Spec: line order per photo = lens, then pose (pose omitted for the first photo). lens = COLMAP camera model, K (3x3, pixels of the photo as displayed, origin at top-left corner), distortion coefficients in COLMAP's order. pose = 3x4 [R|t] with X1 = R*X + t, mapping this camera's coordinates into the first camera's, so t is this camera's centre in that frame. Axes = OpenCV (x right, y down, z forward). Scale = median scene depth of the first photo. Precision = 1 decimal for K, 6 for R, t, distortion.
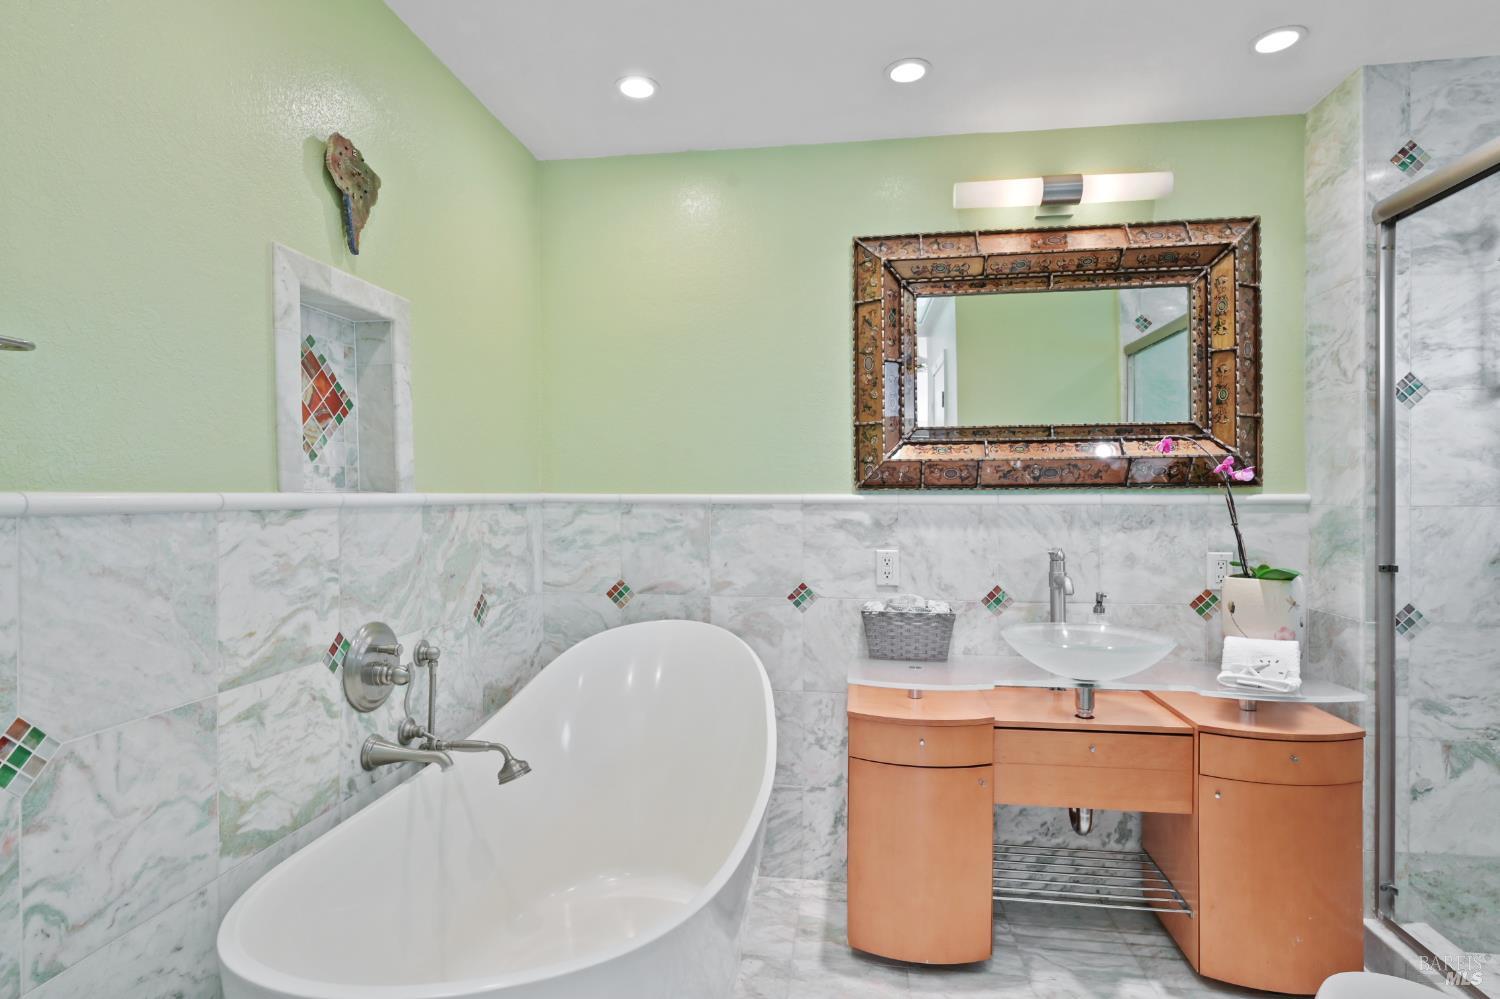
lens RADIAL K [[778.5, 0, 750.4], [0, 778.5, 493.7], [0, 0, 1]] dist [-0.003245, -0.000106]
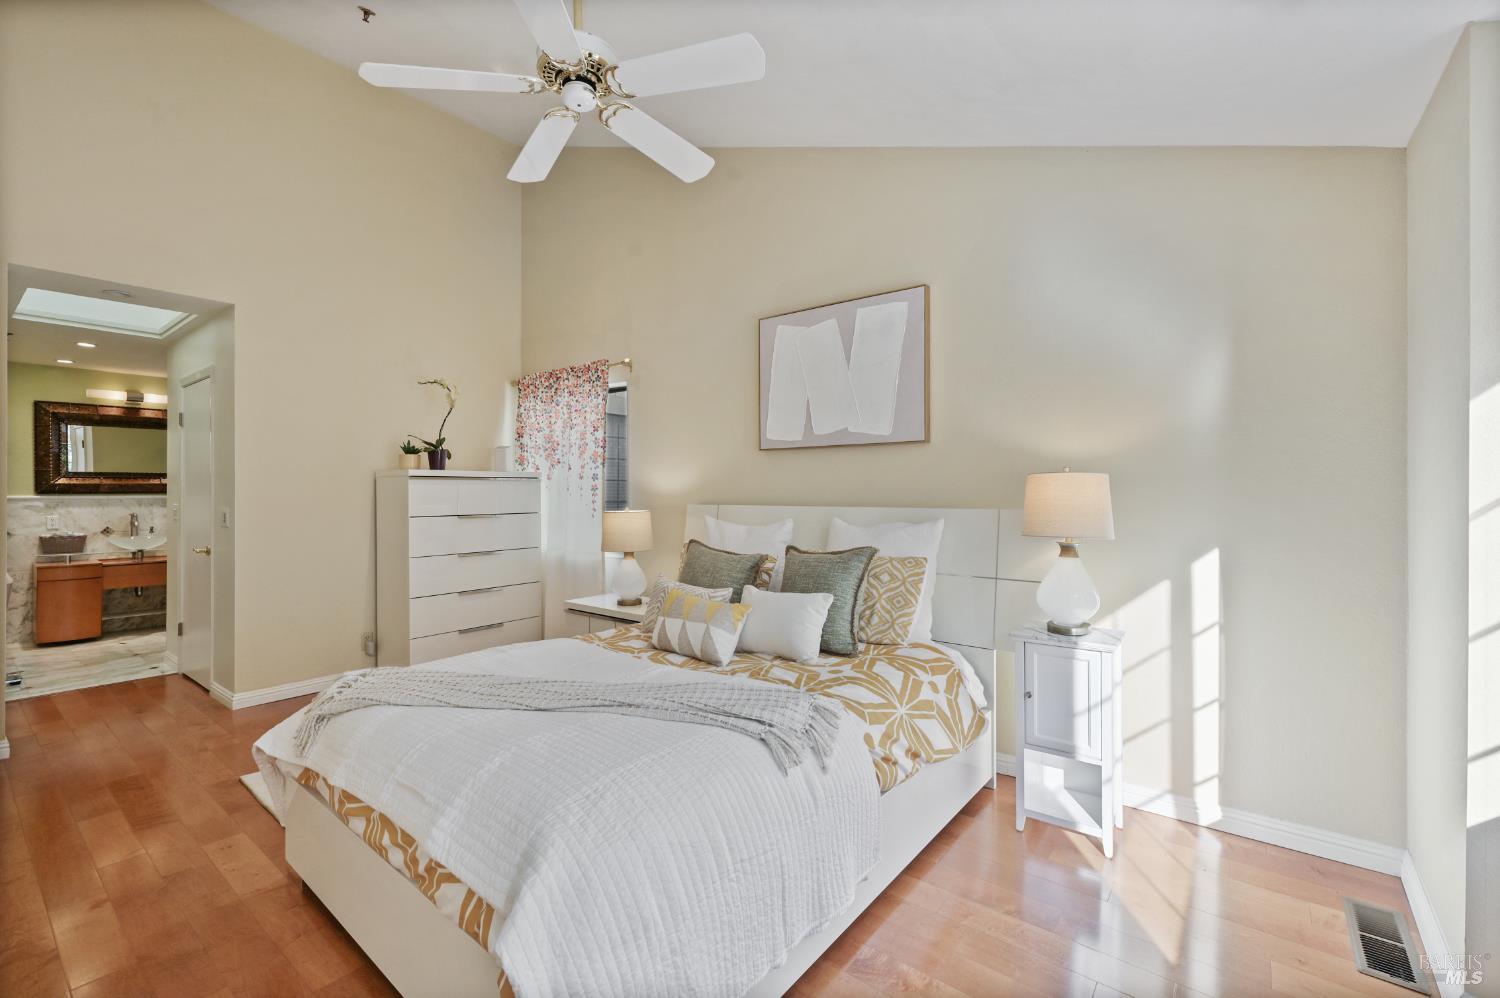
lens RADIAL K [[639.4, 0, 752.2], [0, 639.4, 493.1], [0, 0, 1]] dist [0.002045, -0.000259]
pose [[0.503059, 0.000749, 0.864252, -0.546348], [0.008163, 0.999951, -0.005618, 0.025693], [-0.864213, 0.009881, 0.503028, -2.312320]]
